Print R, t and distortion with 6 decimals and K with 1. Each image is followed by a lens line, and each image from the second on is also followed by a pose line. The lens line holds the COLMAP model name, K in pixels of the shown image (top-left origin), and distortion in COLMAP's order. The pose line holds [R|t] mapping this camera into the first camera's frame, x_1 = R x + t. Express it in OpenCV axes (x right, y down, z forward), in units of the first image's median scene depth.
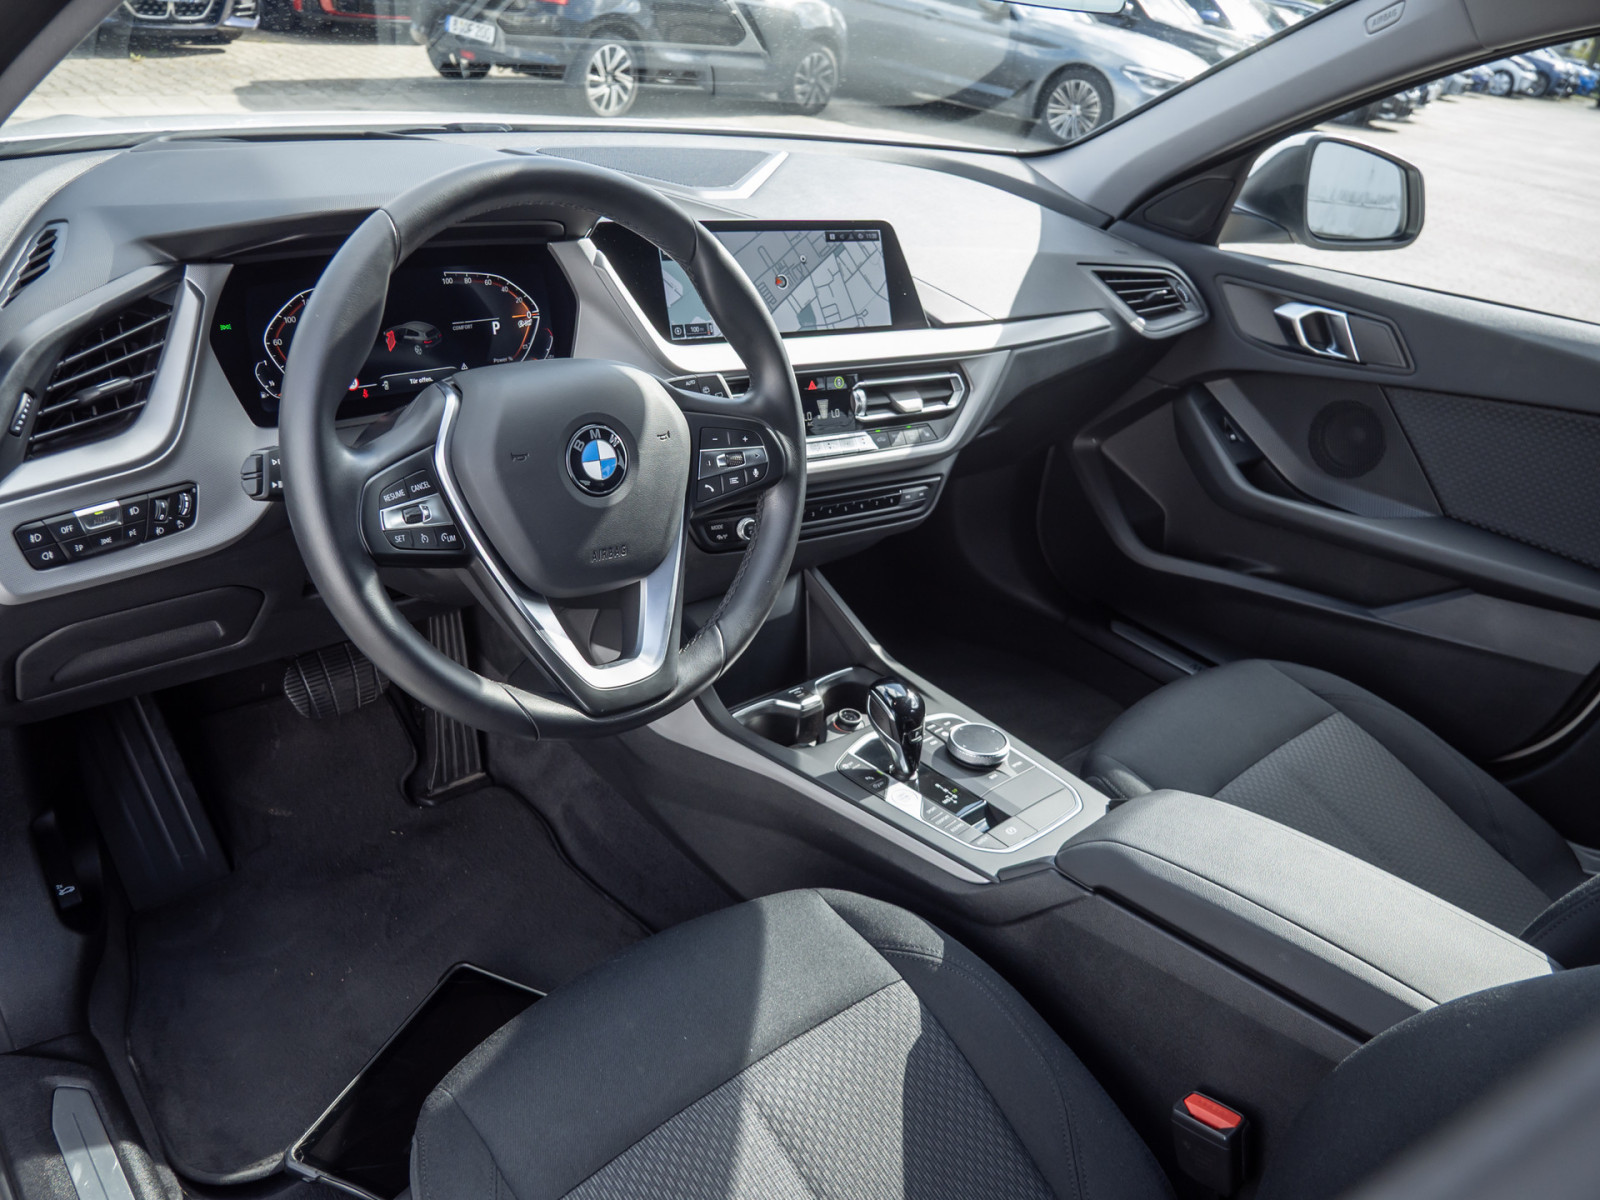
lens RADIAL K [[1153.2, 0, 798.5], [0, 1153.2, 602.8], [0, 0, 1]] dist [-0.057503, 0.017166]
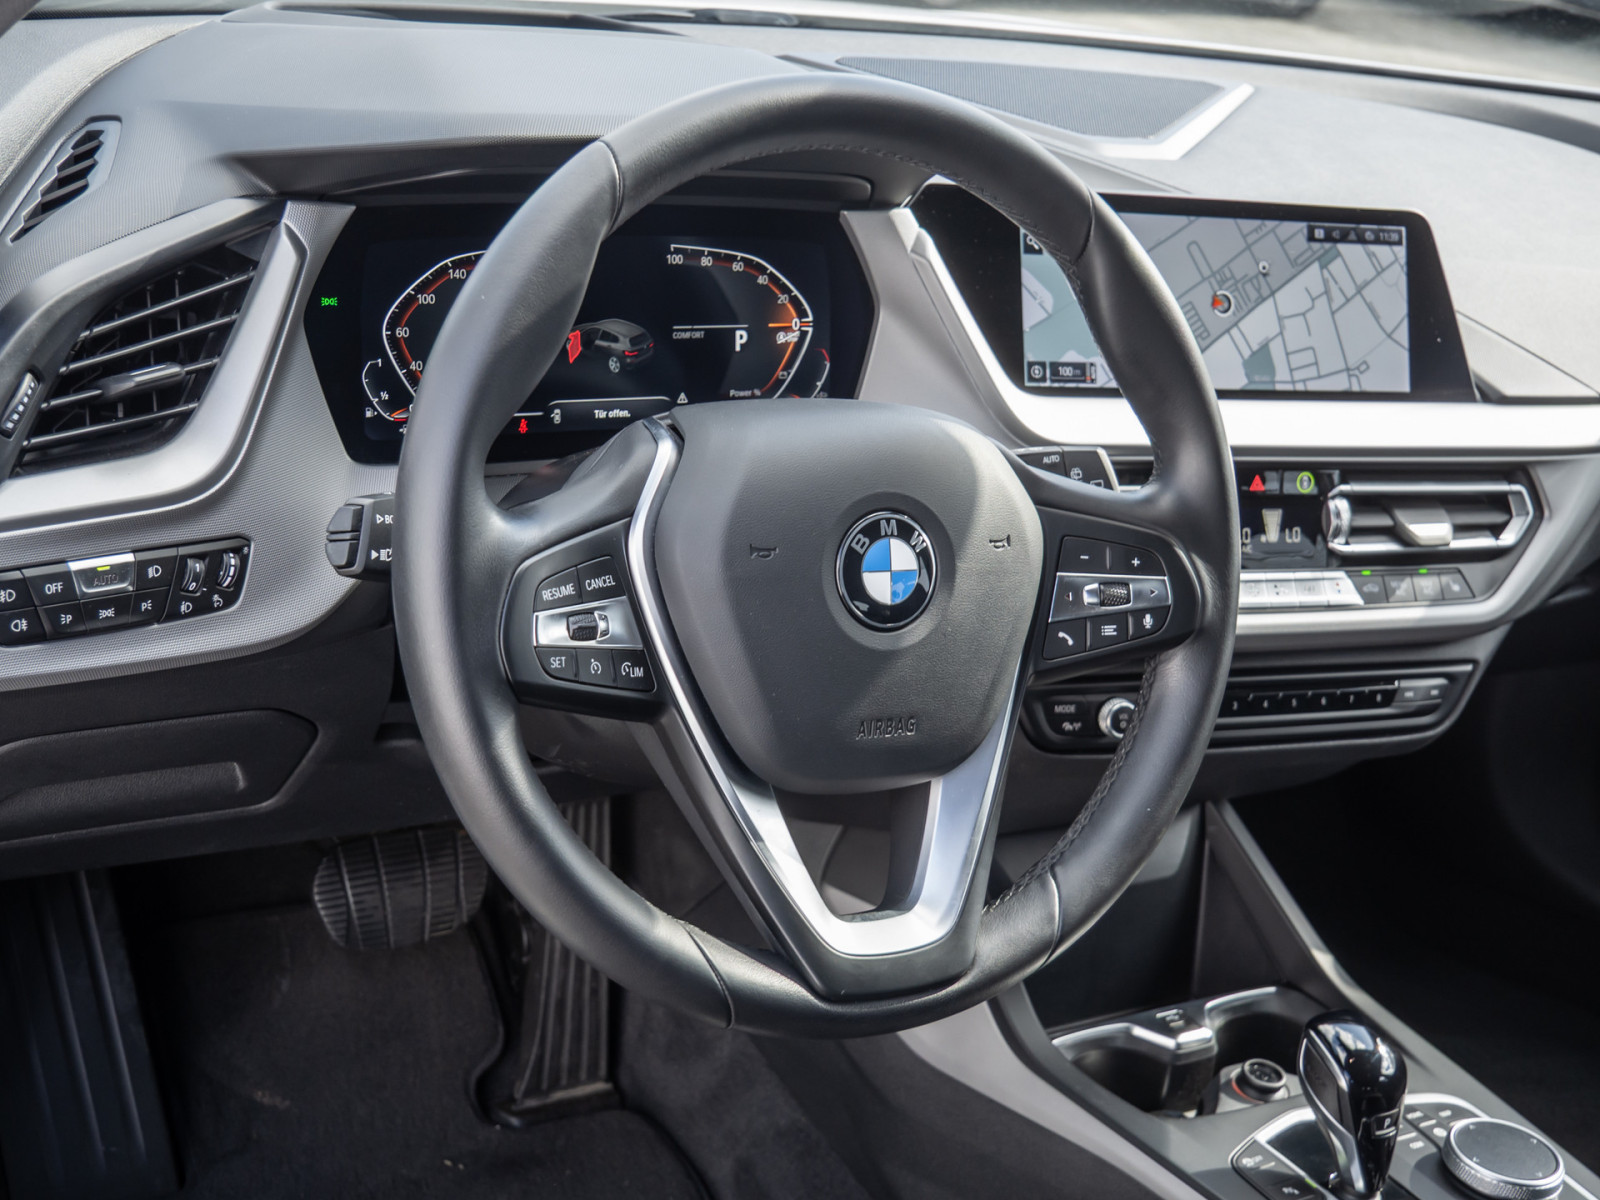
lens RADIAL K [[2045.3, 0, 797.3], [0, 2045.3, 610.2], [0, 0, 1]] dist [0.010535, 0.000000]
pose [[0.975738, 0.104568, -0.192354, -0.008910], [-0.126082, 0.986636, -0.103208, 0.008508], [0.178991, 0.124957, 0.975883, -0.033311]]
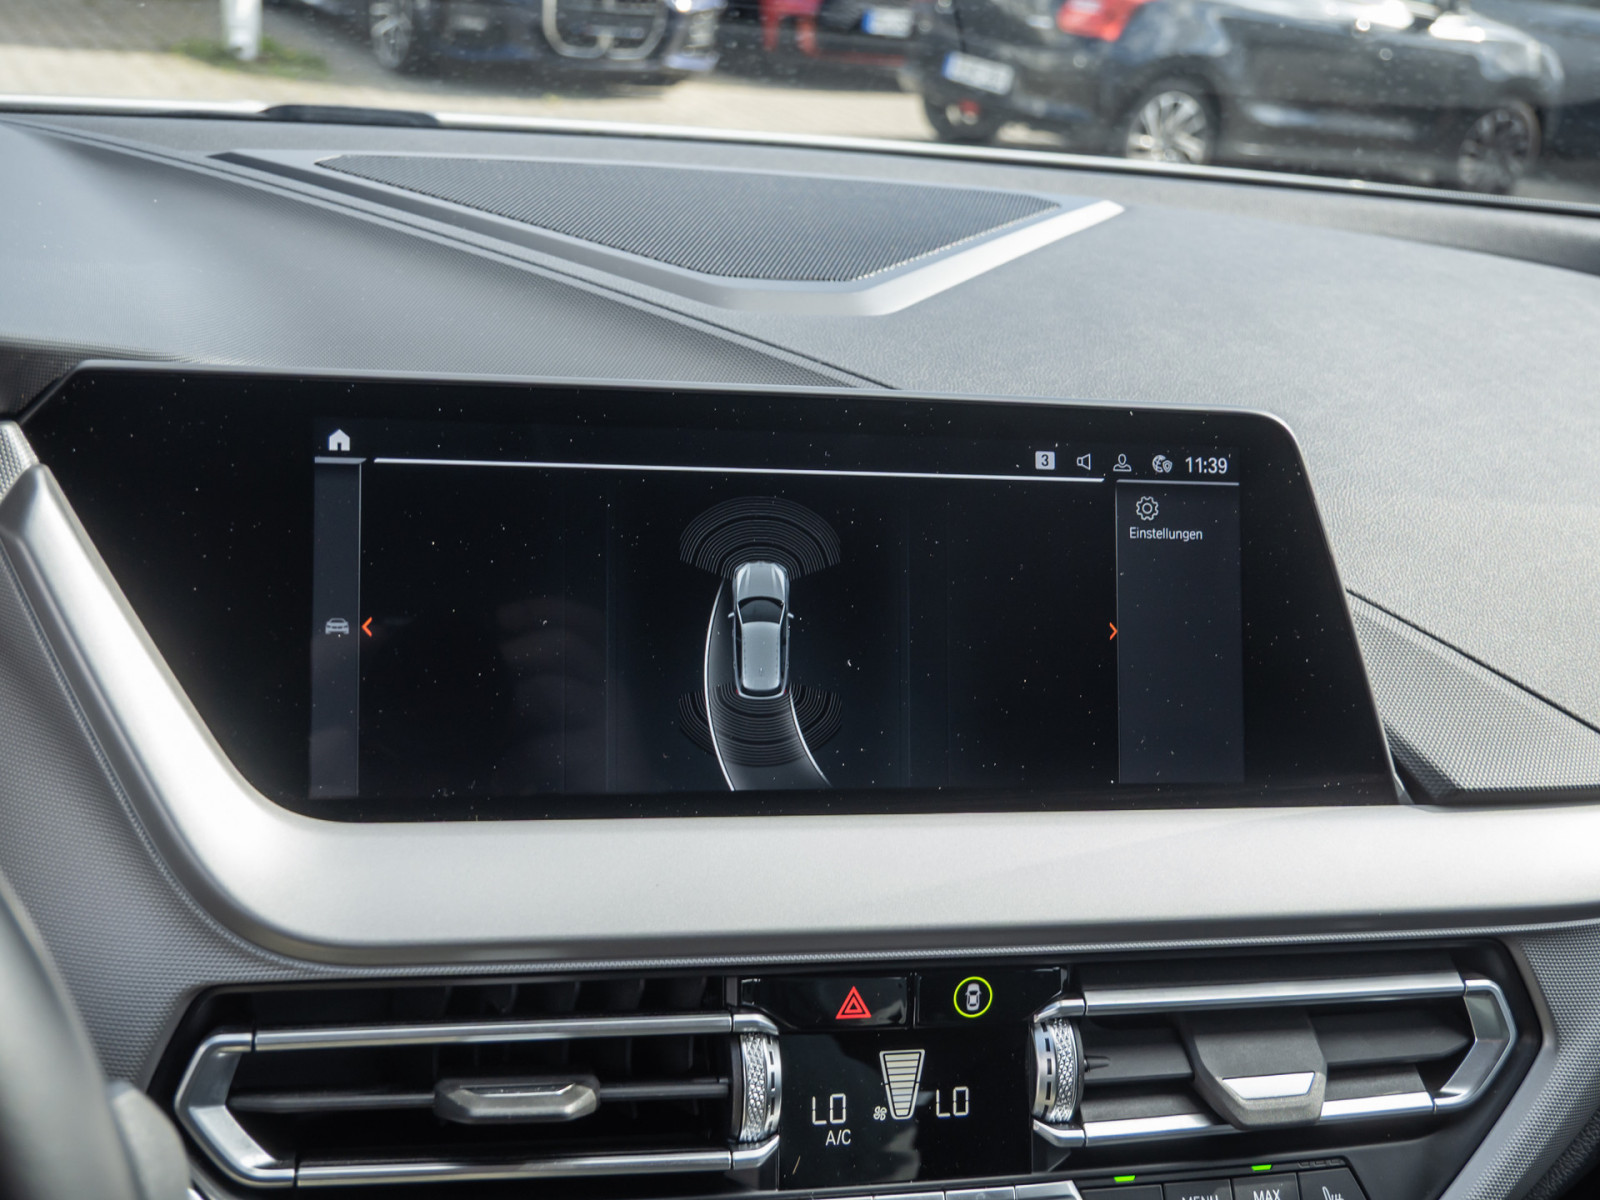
lens RADIAL K [[1630.9, 0, 810.9], [0, 1630.9, 600.0], [0, 0, 1]] dist [-0.012293, 0.000000]
pose [[0.926557, 0.110637, -0.359516, 0.124442], [-0.168130, 0.976790, -0.132715, -0.221803], [0.336488, 0.183413, 0.923653, 0.611646]]
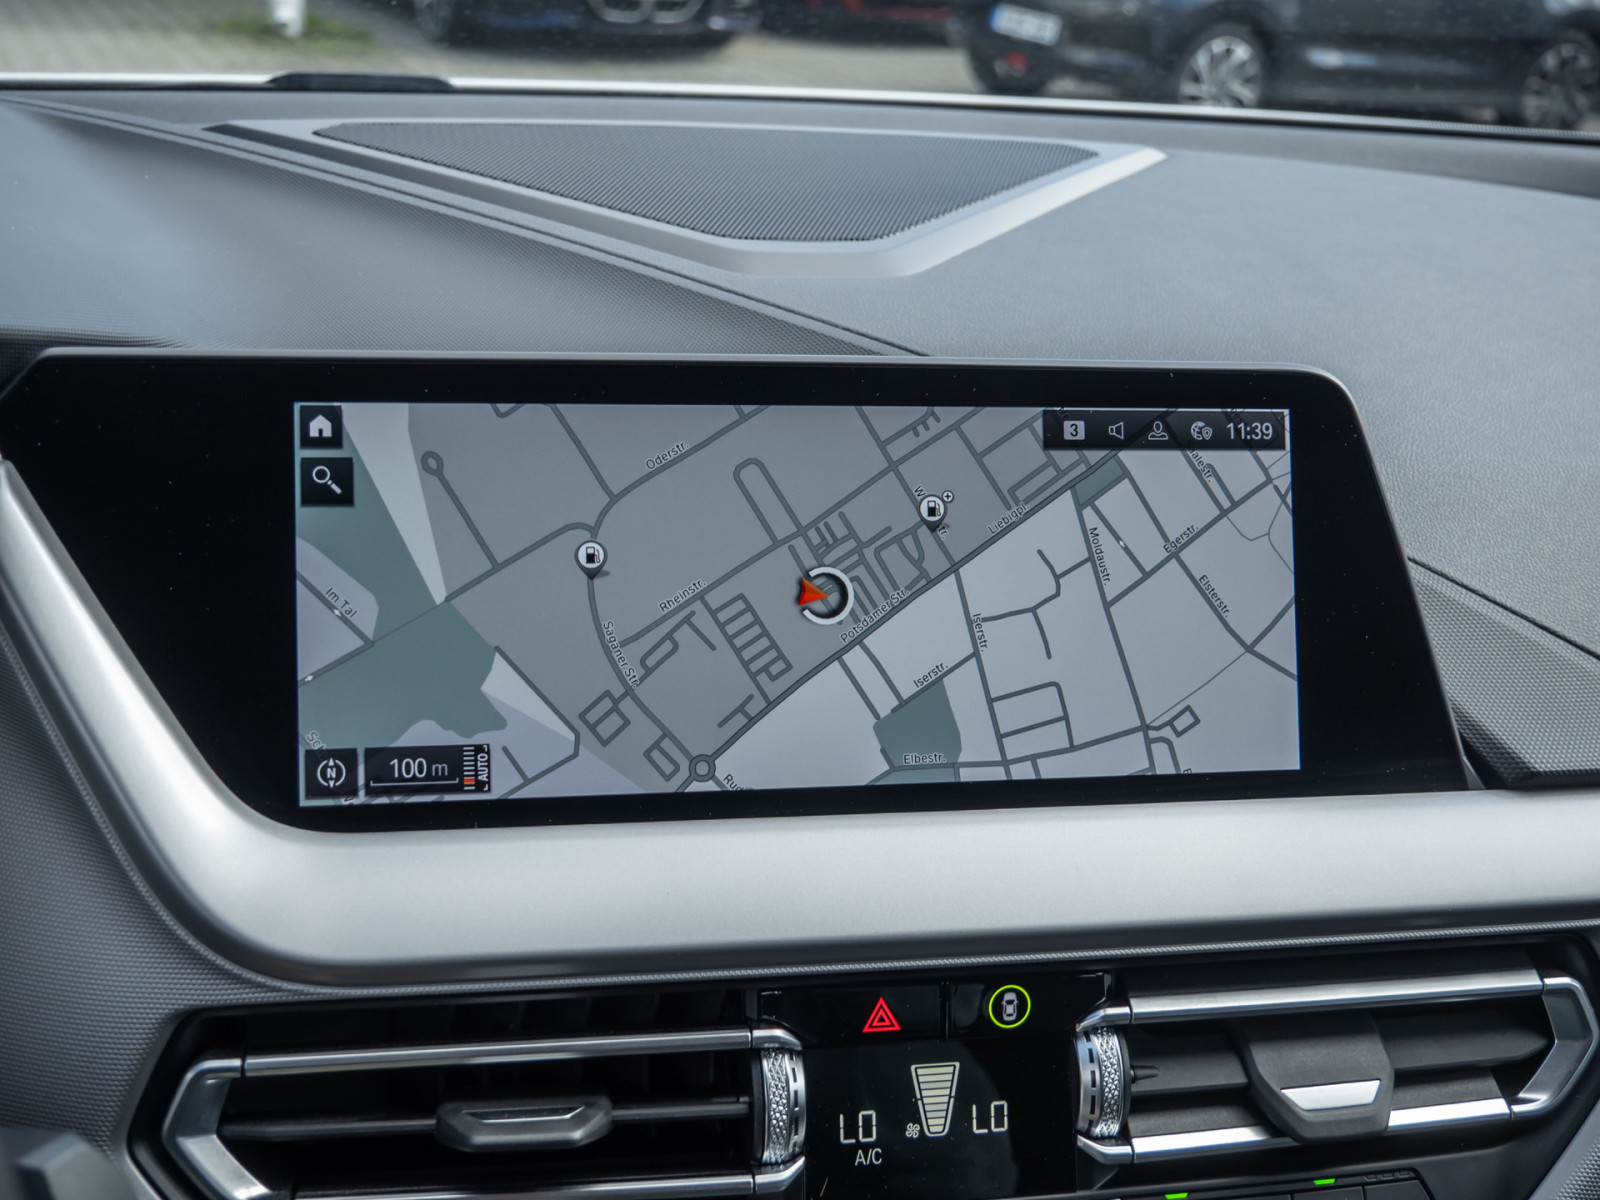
lens RADIAL K [[1630.9, 0, 811.7], [0, 1630.9, 601.6], [0, 0, 1]] dist [-0.012293, 0.000000]
pose [[0.915524, 0.100129, -0.389602, 0.123111], [-0.151635, 0.982982, -0.103696, -0.231320], [0.372589, 0.154014, 0.915127, 0.637352]]
